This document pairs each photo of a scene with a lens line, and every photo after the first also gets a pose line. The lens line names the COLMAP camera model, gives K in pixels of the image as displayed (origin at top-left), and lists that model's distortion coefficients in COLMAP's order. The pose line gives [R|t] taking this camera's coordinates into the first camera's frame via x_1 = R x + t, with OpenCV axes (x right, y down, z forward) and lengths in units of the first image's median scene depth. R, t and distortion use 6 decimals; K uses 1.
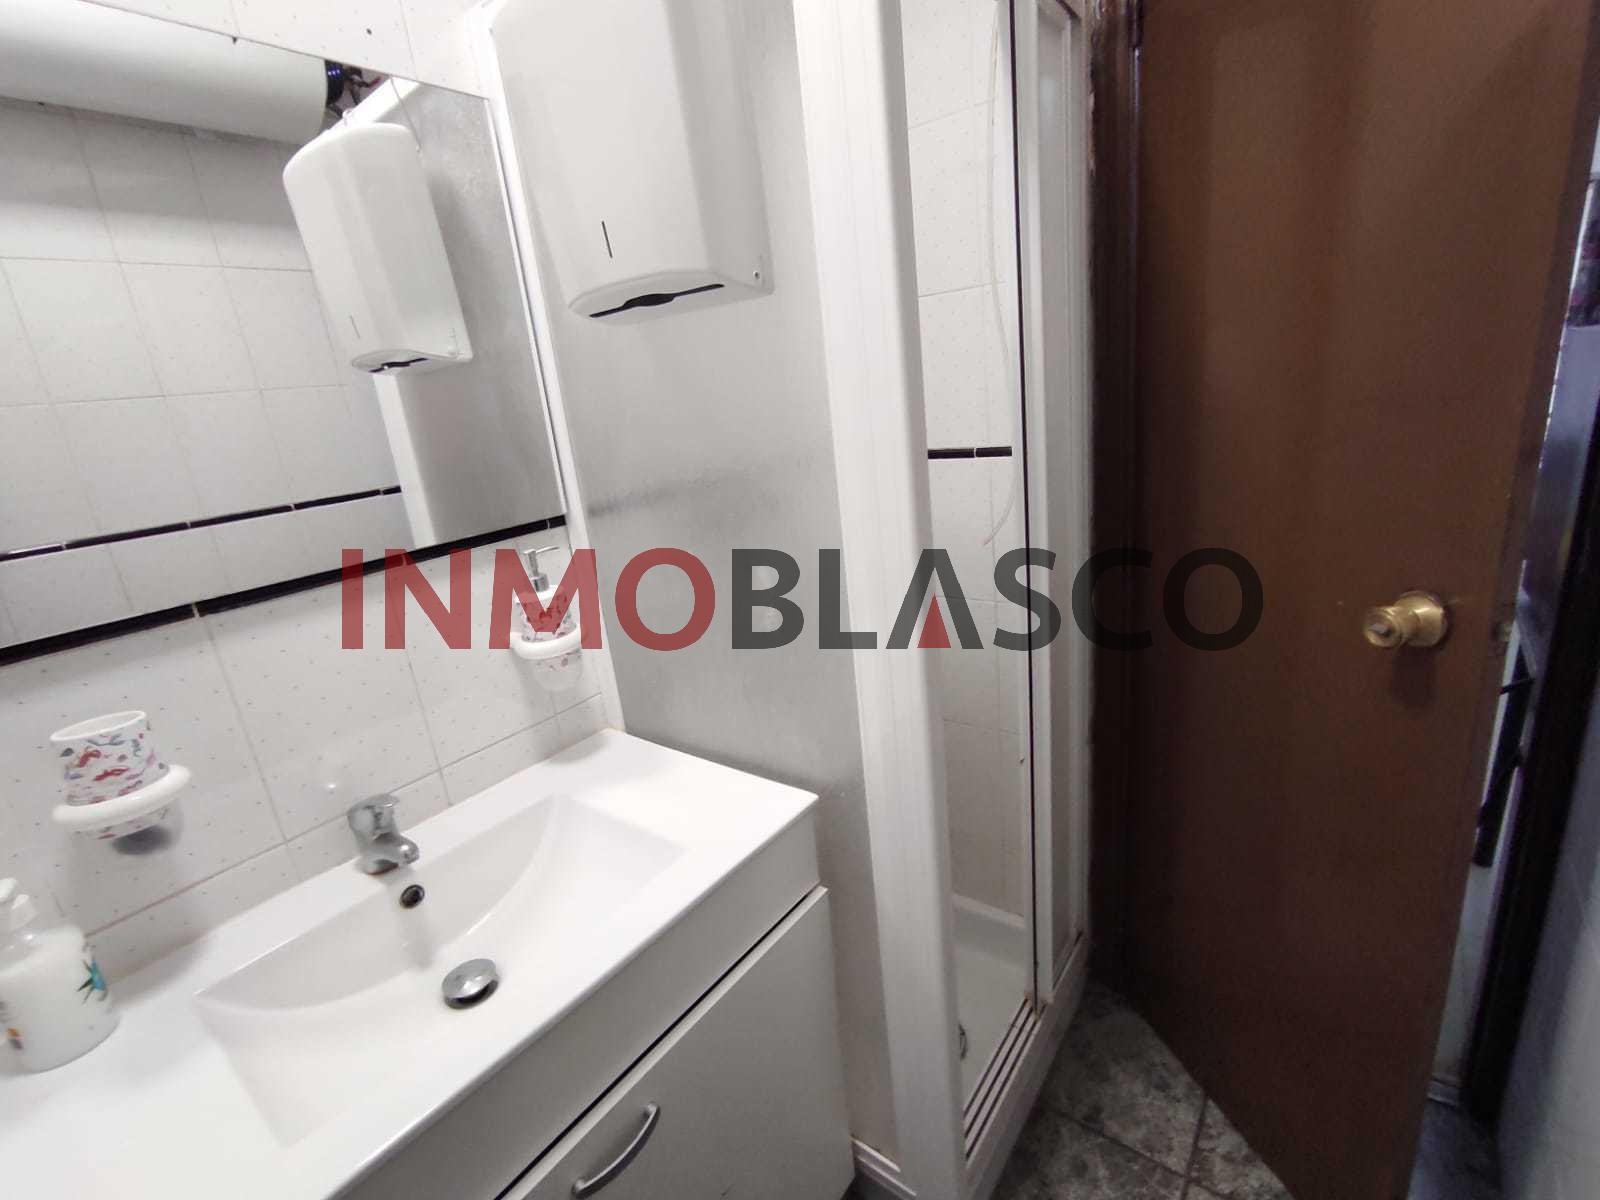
lens RADIAL K [[709.7, 0, 802.6], [0, 709.7, 603.5], [0, 0, 1]] dist [0.001817, 0.000174]
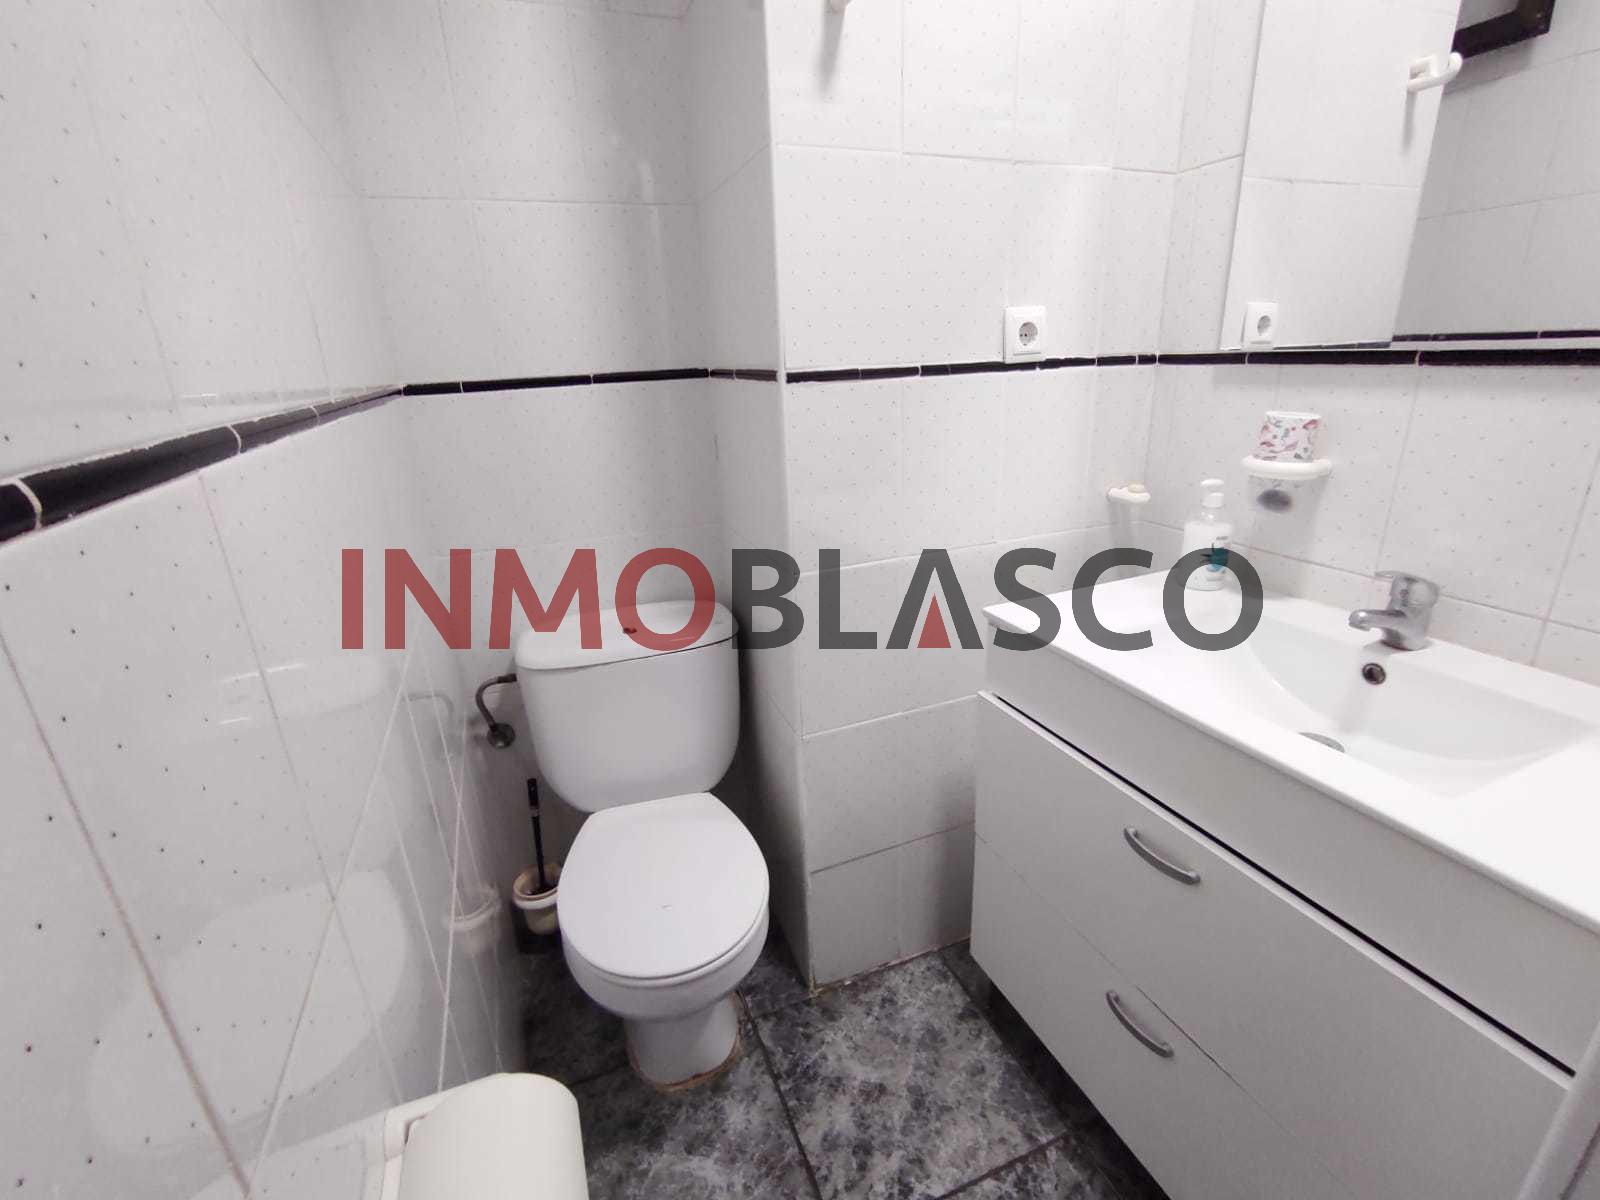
lens RADIAL K [[709.7, 0, 797.9], [0, 709.7, 597.5], [0, 0, 1]] dist [0.001817, 0.000174]
pose [[-0.495962, 0.406576, -0.767279, 0.747224], [-0.157661, 0.826763, 0.540006, -0.138297], [0.853912, 0.388792, -0.345942, 0.679793]]
